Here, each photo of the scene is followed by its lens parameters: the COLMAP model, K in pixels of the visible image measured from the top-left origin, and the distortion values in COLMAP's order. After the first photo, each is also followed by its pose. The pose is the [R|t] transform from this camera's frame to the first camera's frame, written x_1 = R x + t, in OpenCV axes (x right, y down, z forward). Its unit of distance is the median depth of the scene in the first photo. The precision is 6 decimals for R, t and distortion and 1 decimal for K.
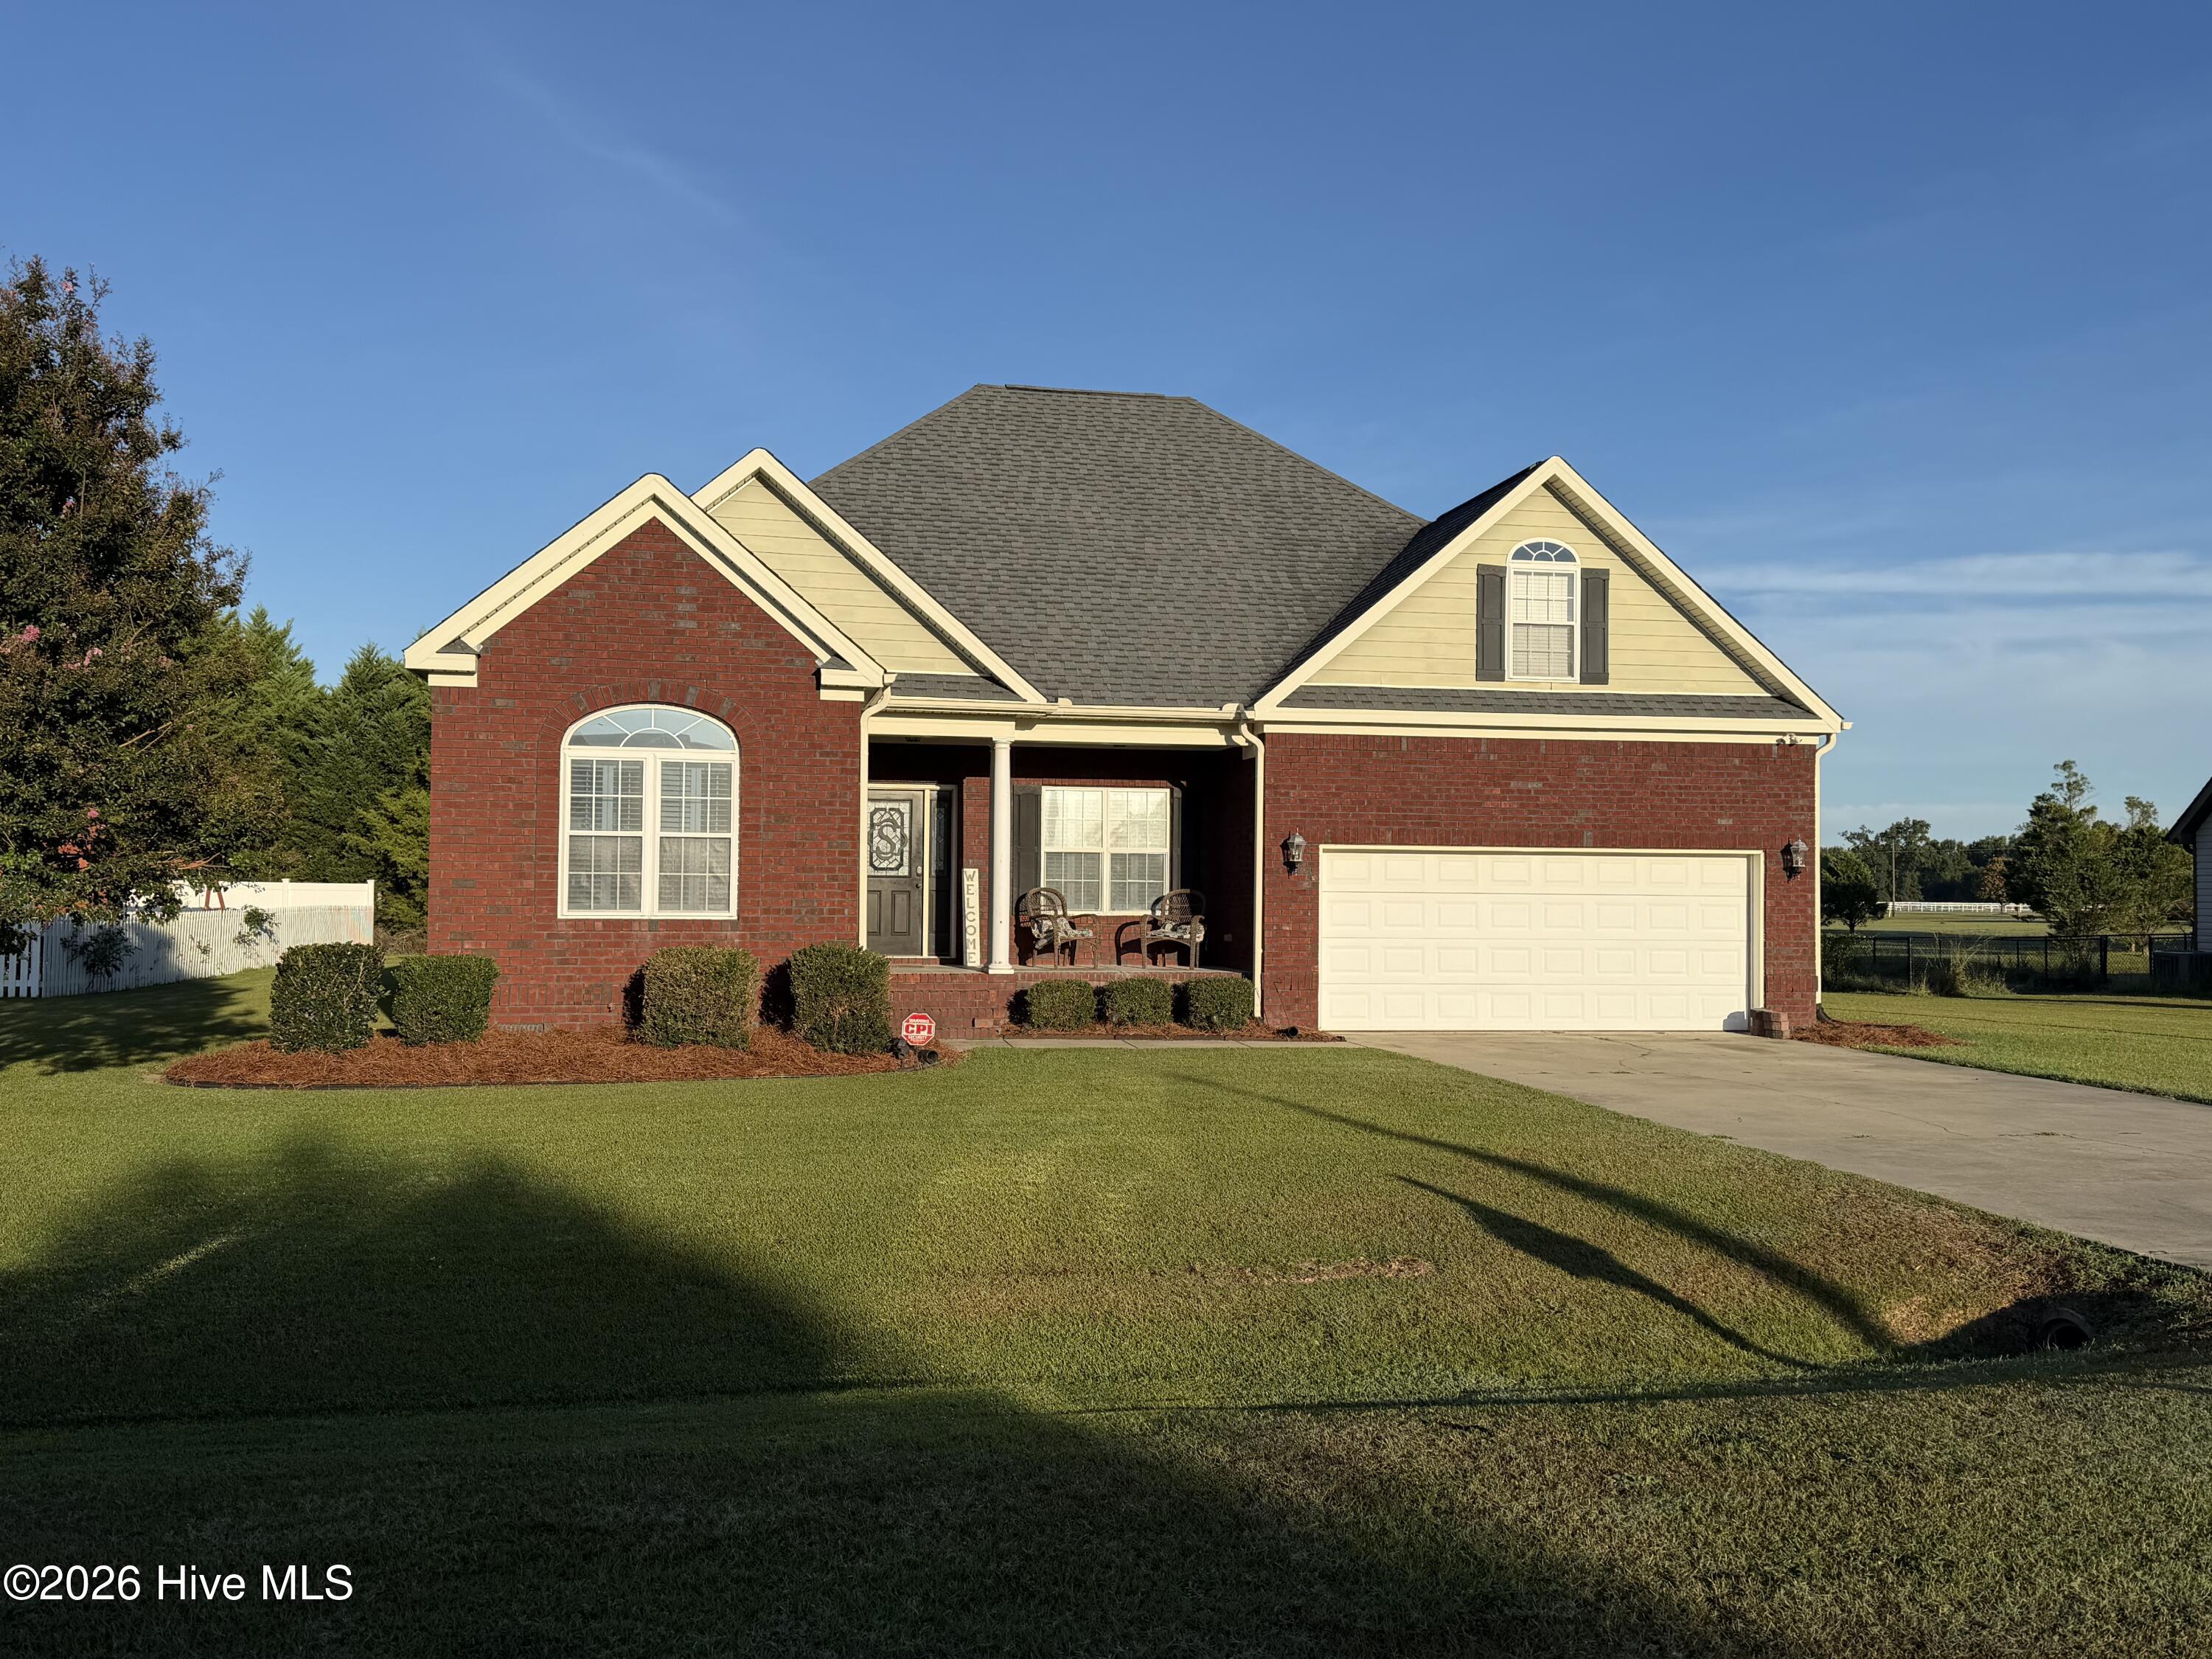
lens RADIAL K [[1909.7, 0, 1118.3], [0, 1909.7, 830.1], [0, 0, 1]] dist [0.091850, -0.079456]
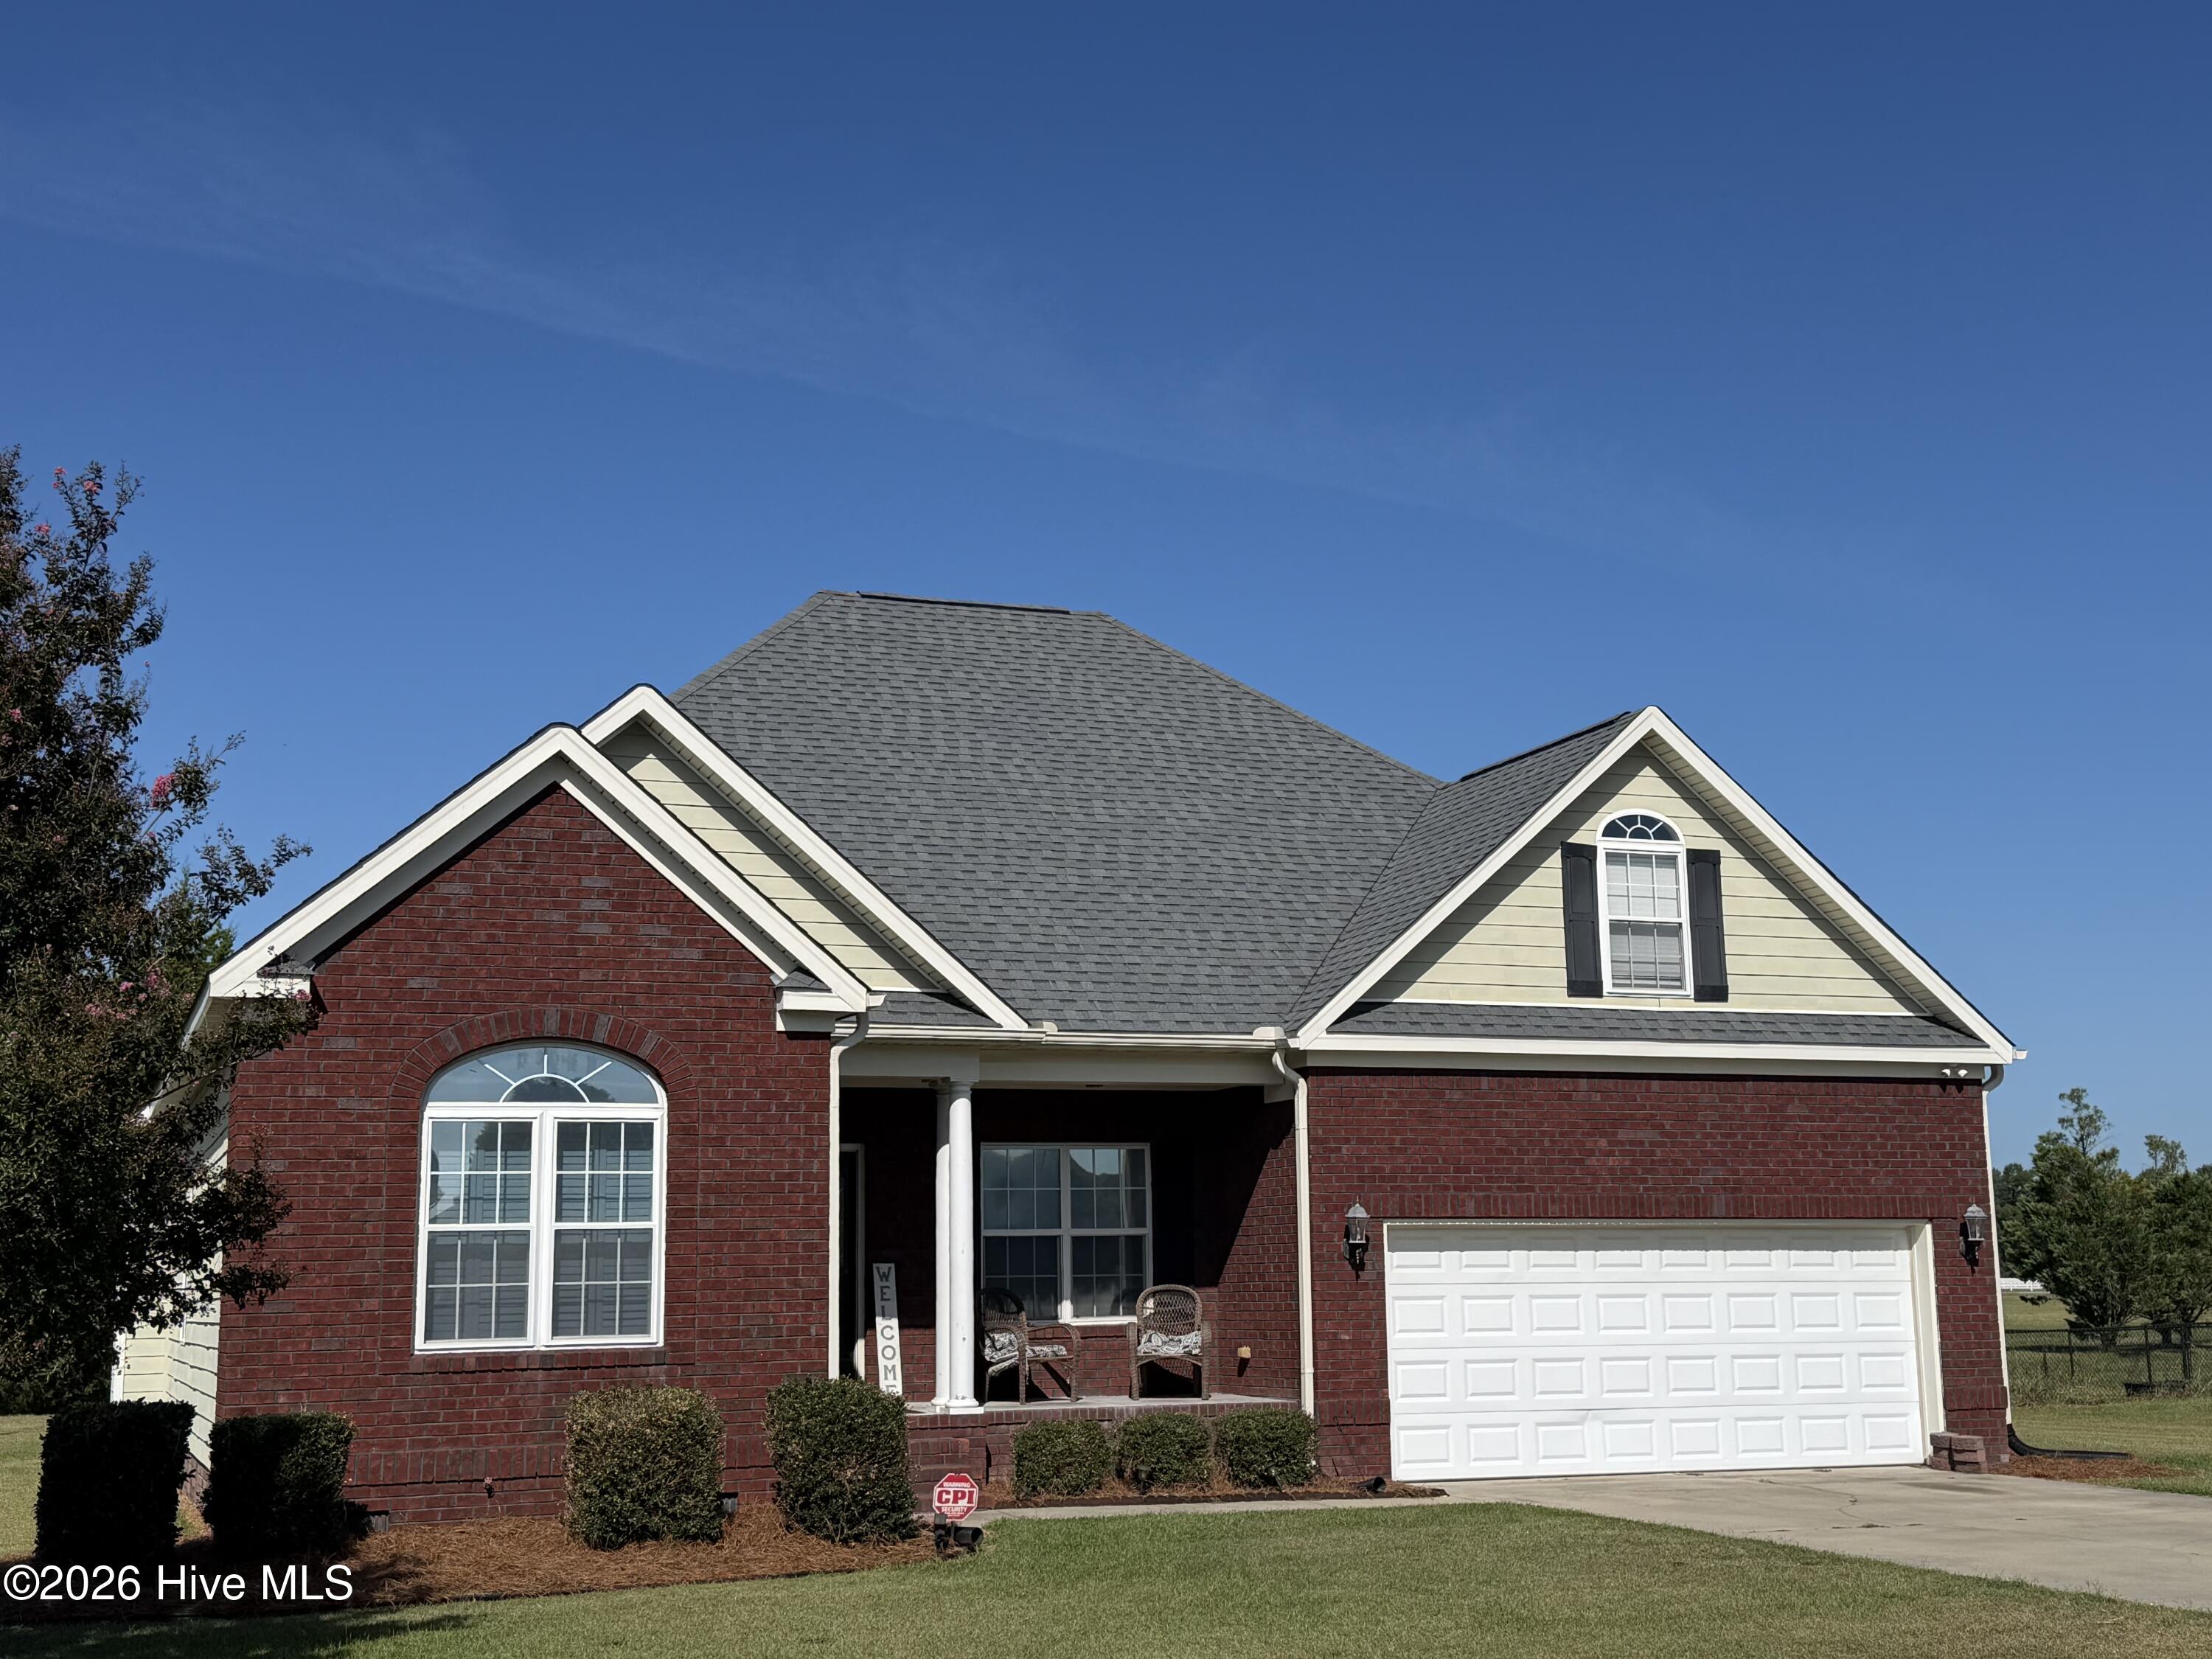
lens RADIAL K [[2731.0, 0, 1106.5], [0, 2731.0, 827.3], [0, 0, 1]] dist [0.131628, 0.000000]
pose [[0.984168, 0.005529, 0.177152, -0.185973], [0.017667, 0.991475, -0.129095, -0.007678], [-0.176355, 0.130181, 0.975680, -0.030183]]
